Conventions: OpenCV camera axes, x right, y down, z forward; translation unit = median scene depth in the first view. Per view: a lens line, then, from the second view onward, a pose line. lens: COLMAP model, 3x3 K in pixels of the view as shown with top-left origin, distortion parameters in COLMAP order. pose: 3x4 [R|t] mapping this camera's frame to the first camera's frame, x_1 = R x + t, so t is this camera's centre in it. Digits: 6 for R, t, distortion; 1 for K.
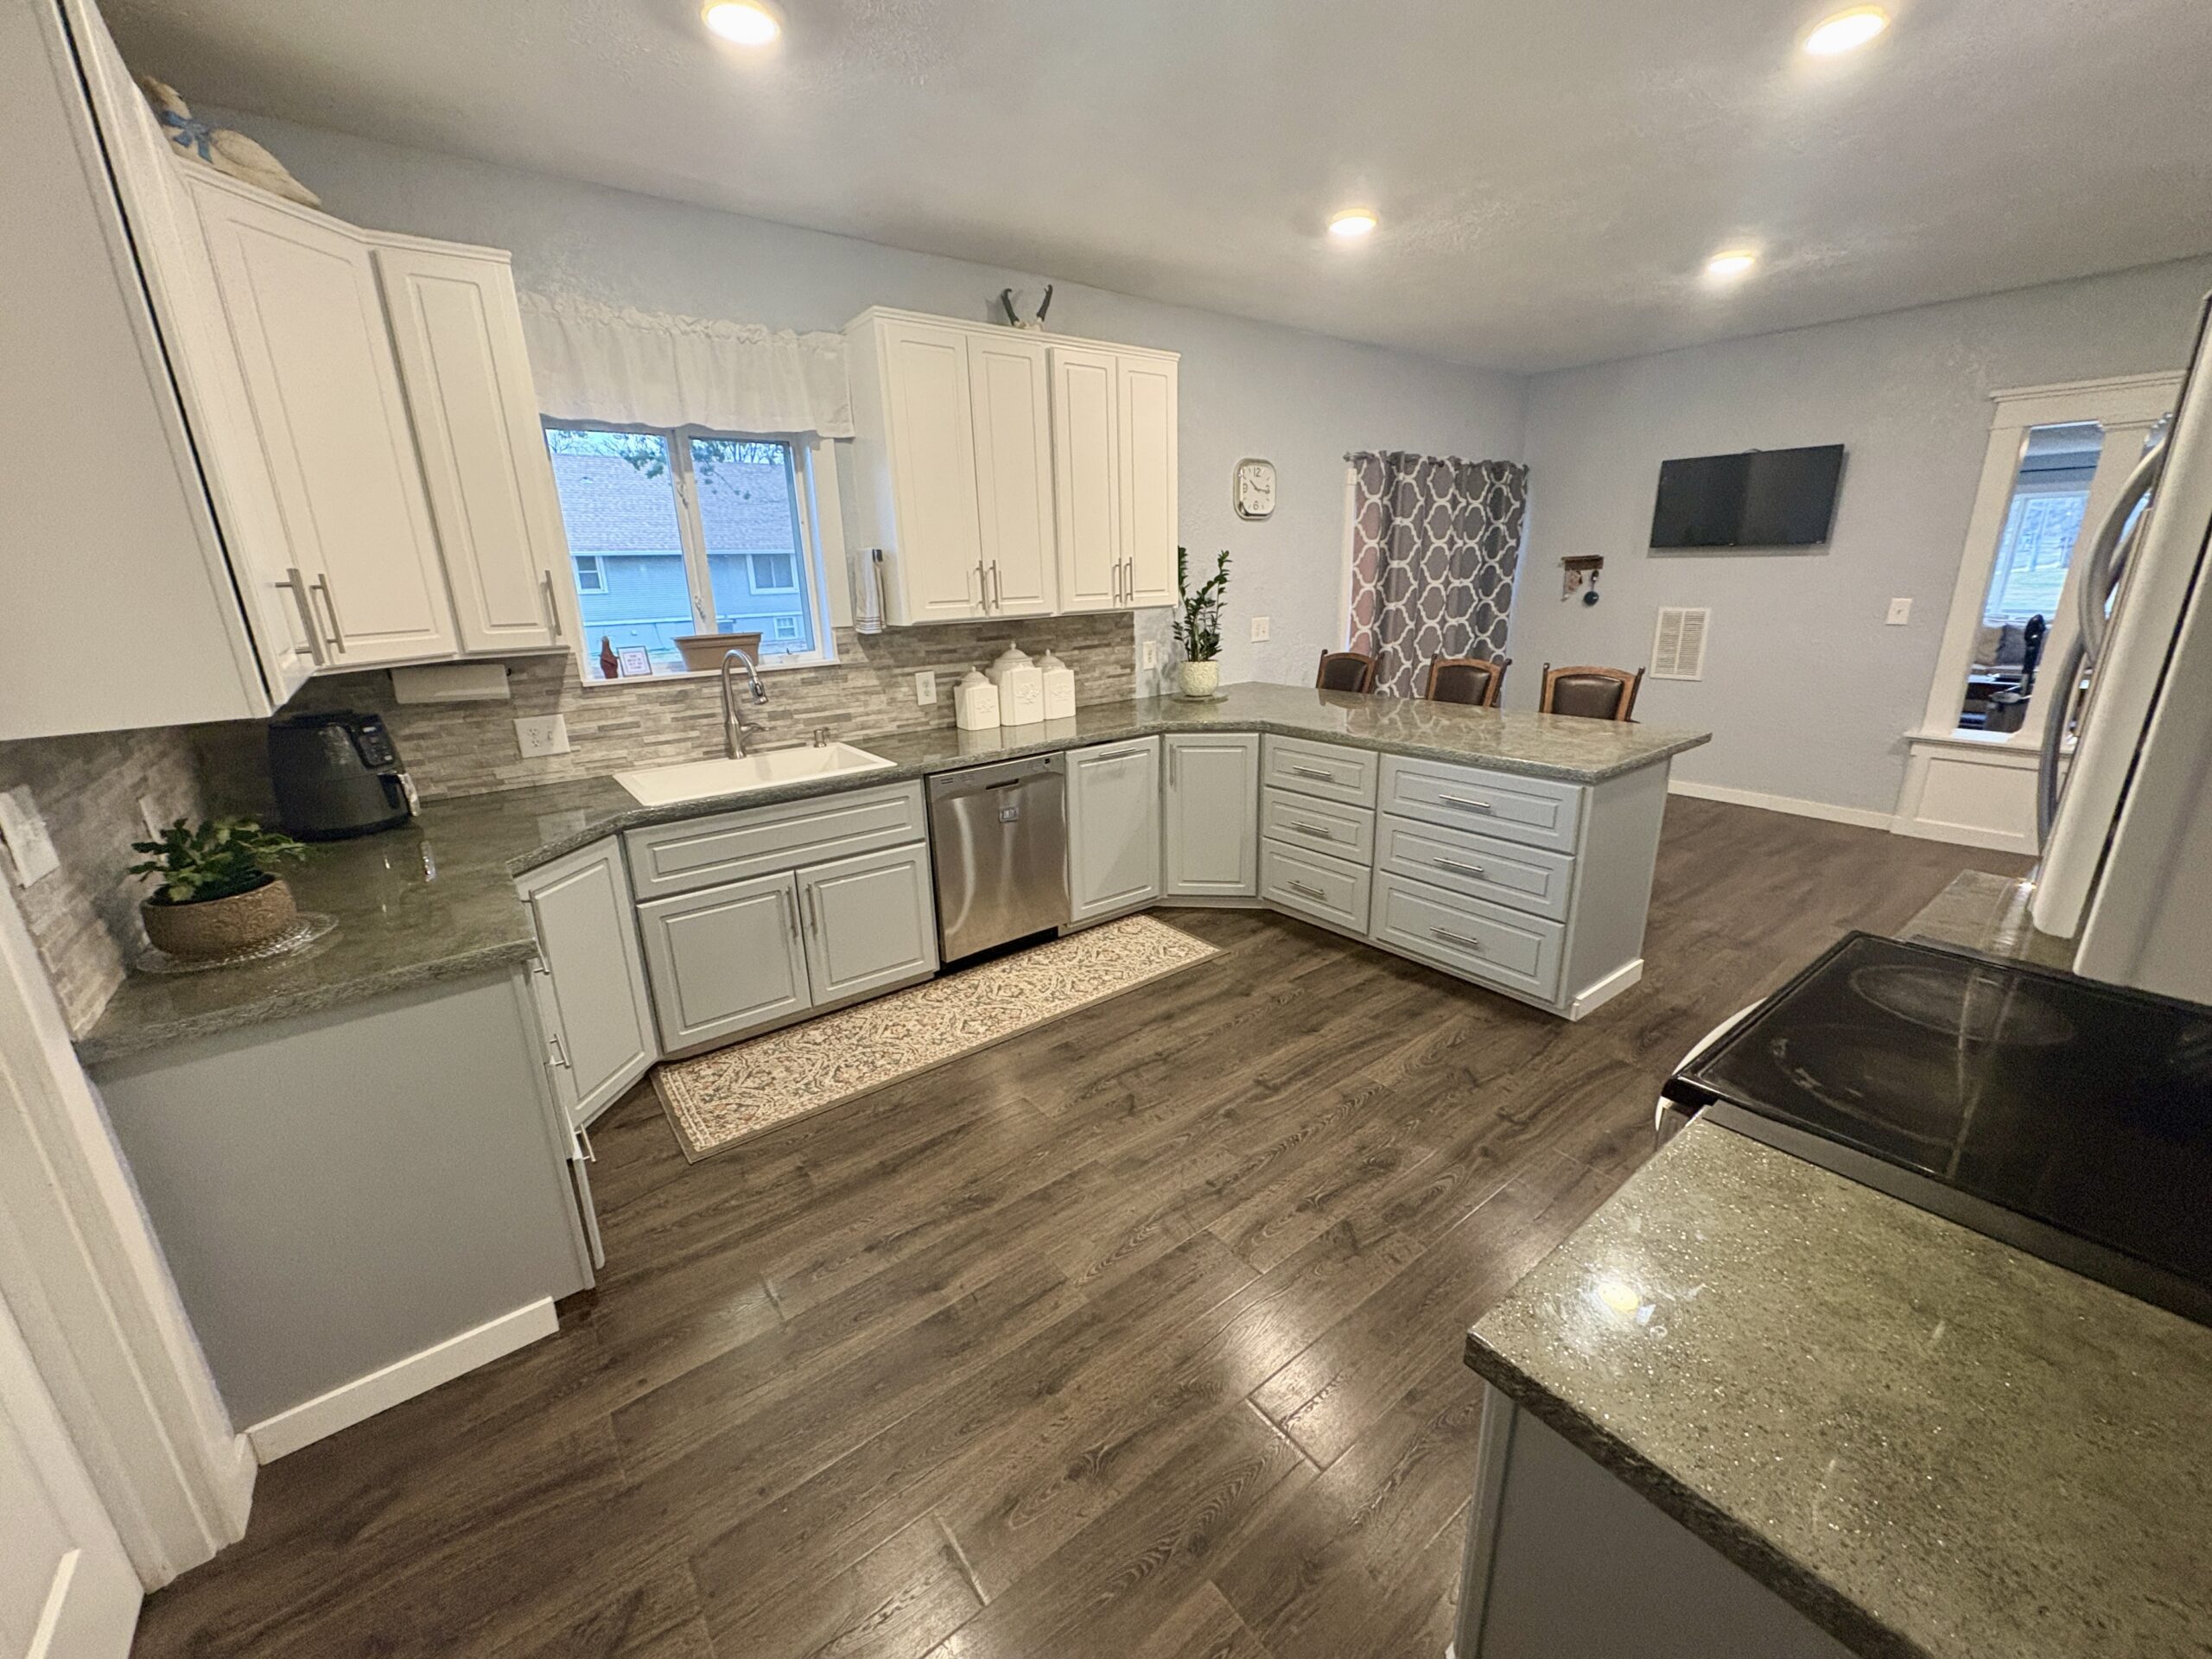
lens RADIAL K [[879.2, 0, 1098.3], [0, 879.2, 830.5], [0, 0, 1]] dist [-0.000567, 0.000186]
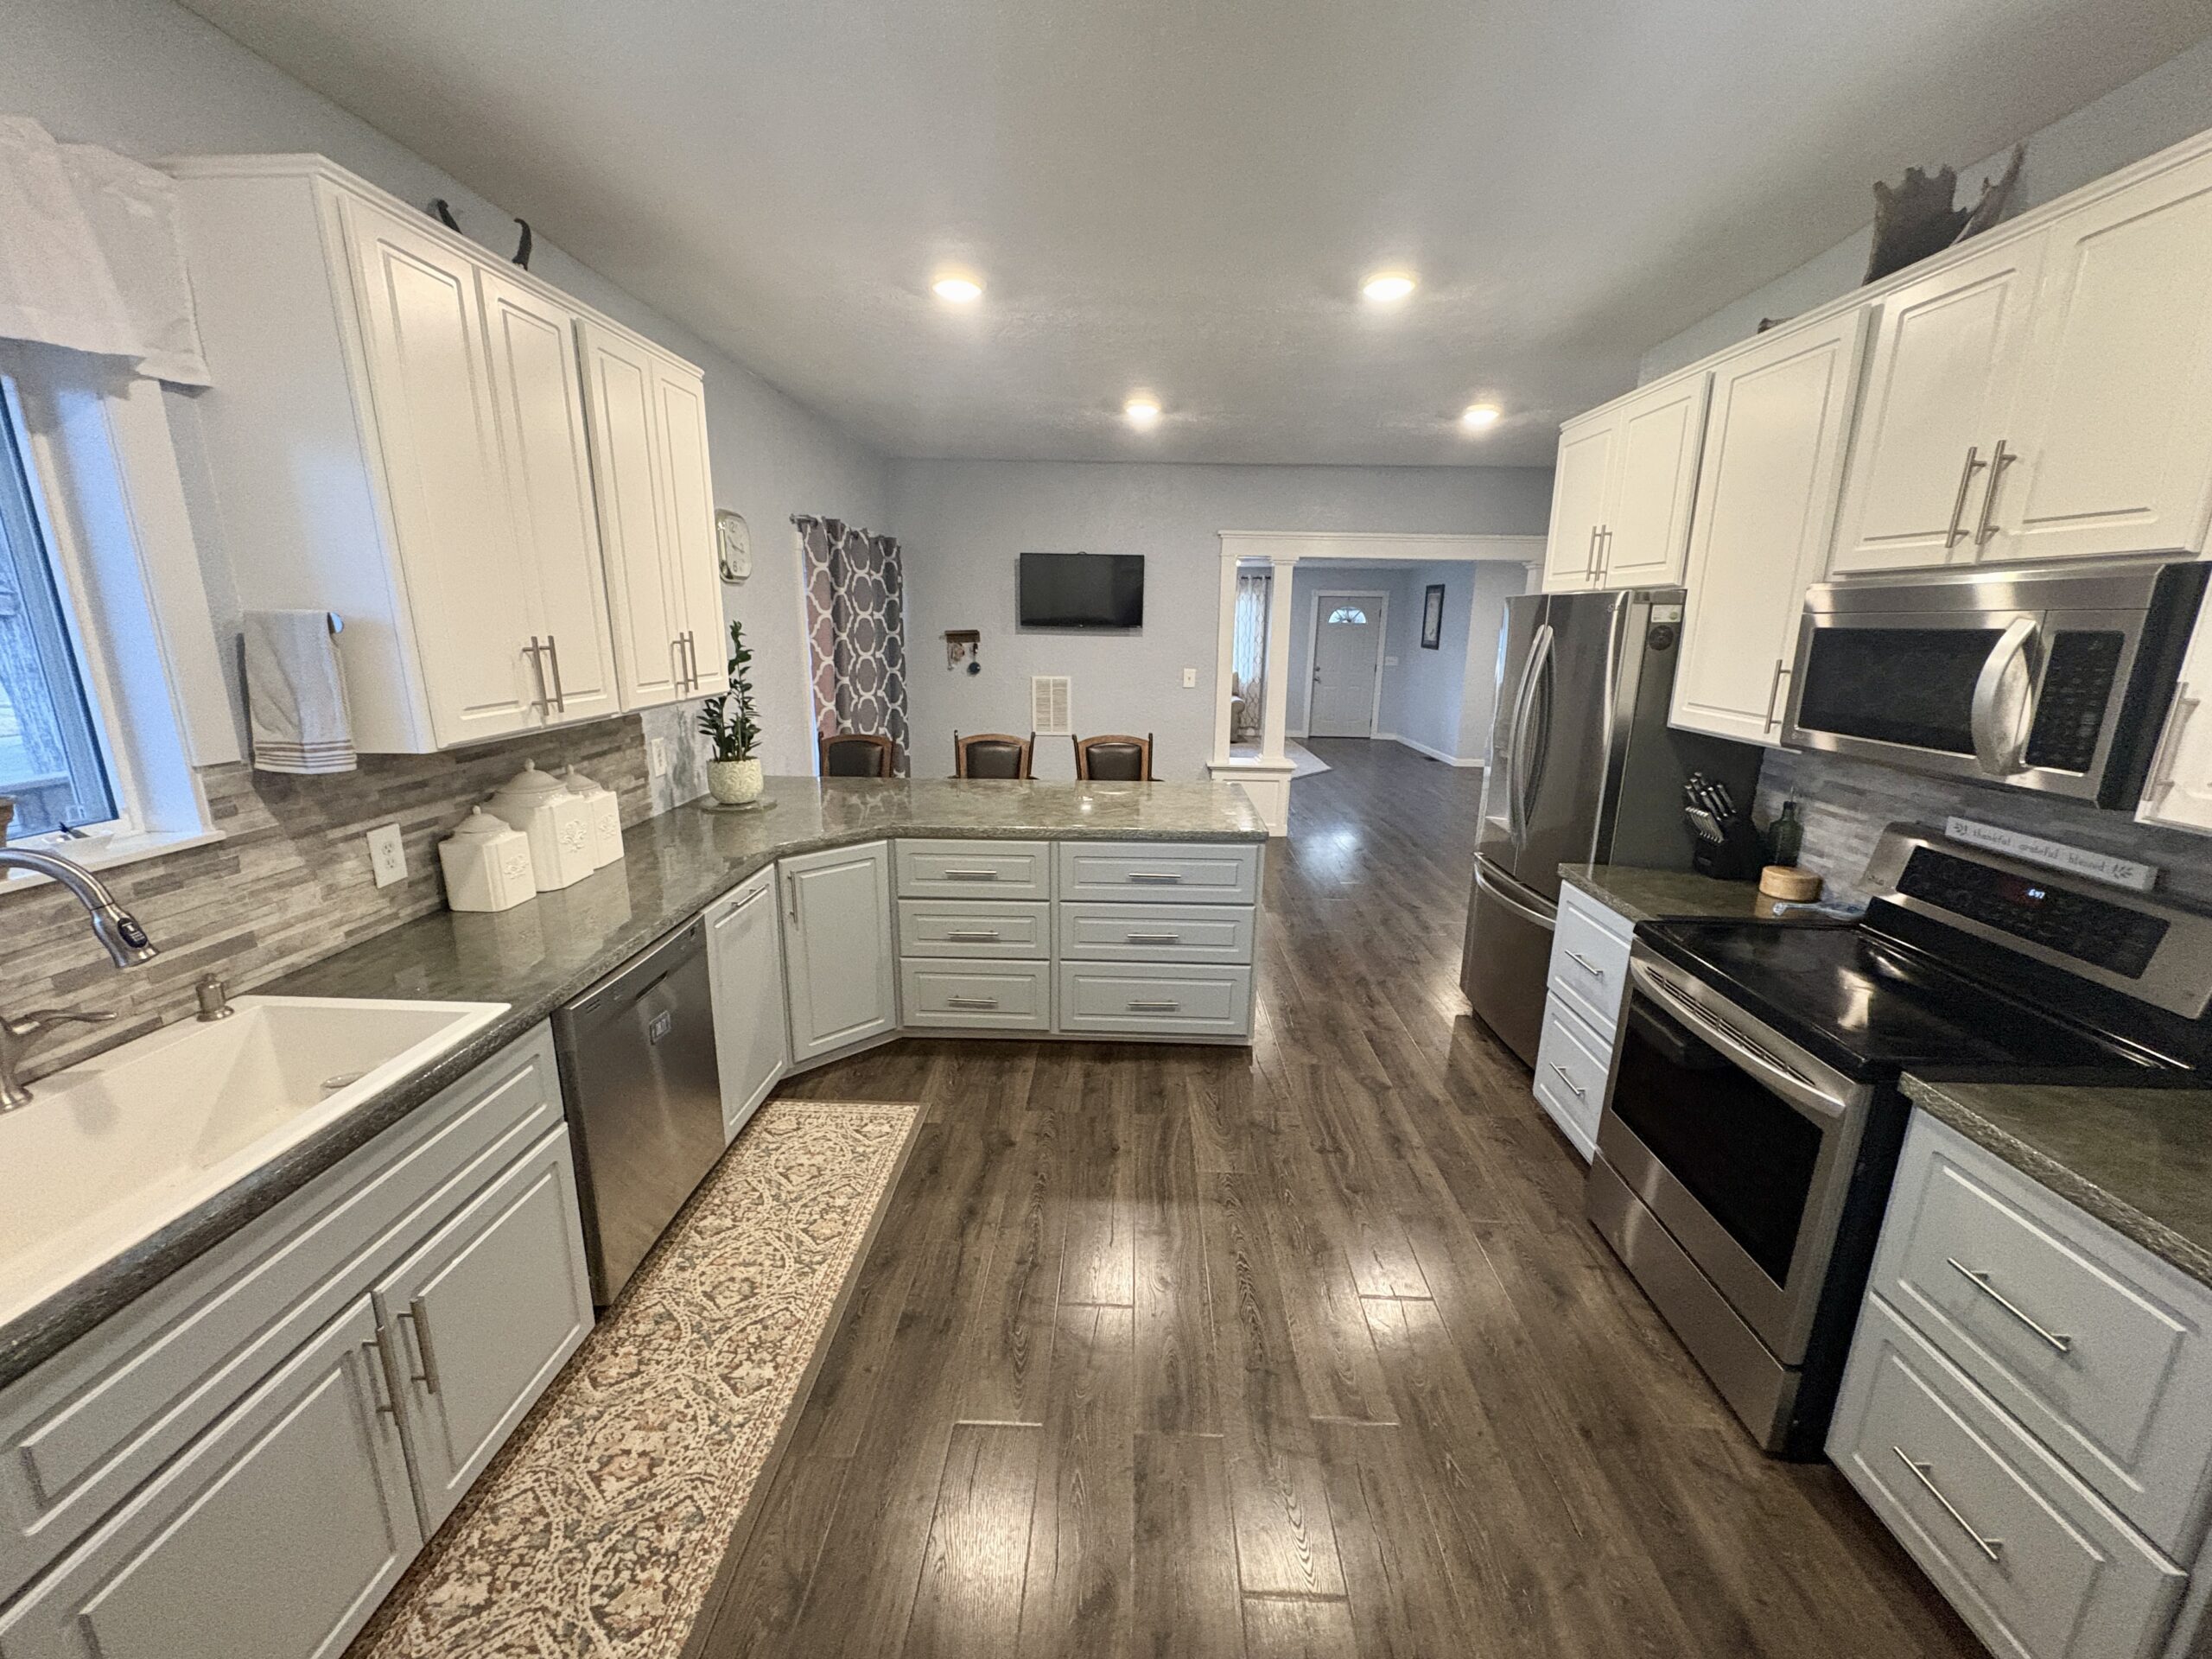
lens RADIAL K [[879.2, 0, 1103.7], [0, 879.2, 831.8], [0, 0, 1]] dist [-0.000567, 0.000186]
pose [[0.633186, -0.151558, 0.759016, -0.328896], [0.195630, 0.980139, 0.032513, -0.105440], [-0.748868, 0.127900, 0.650260, 0.293504]]
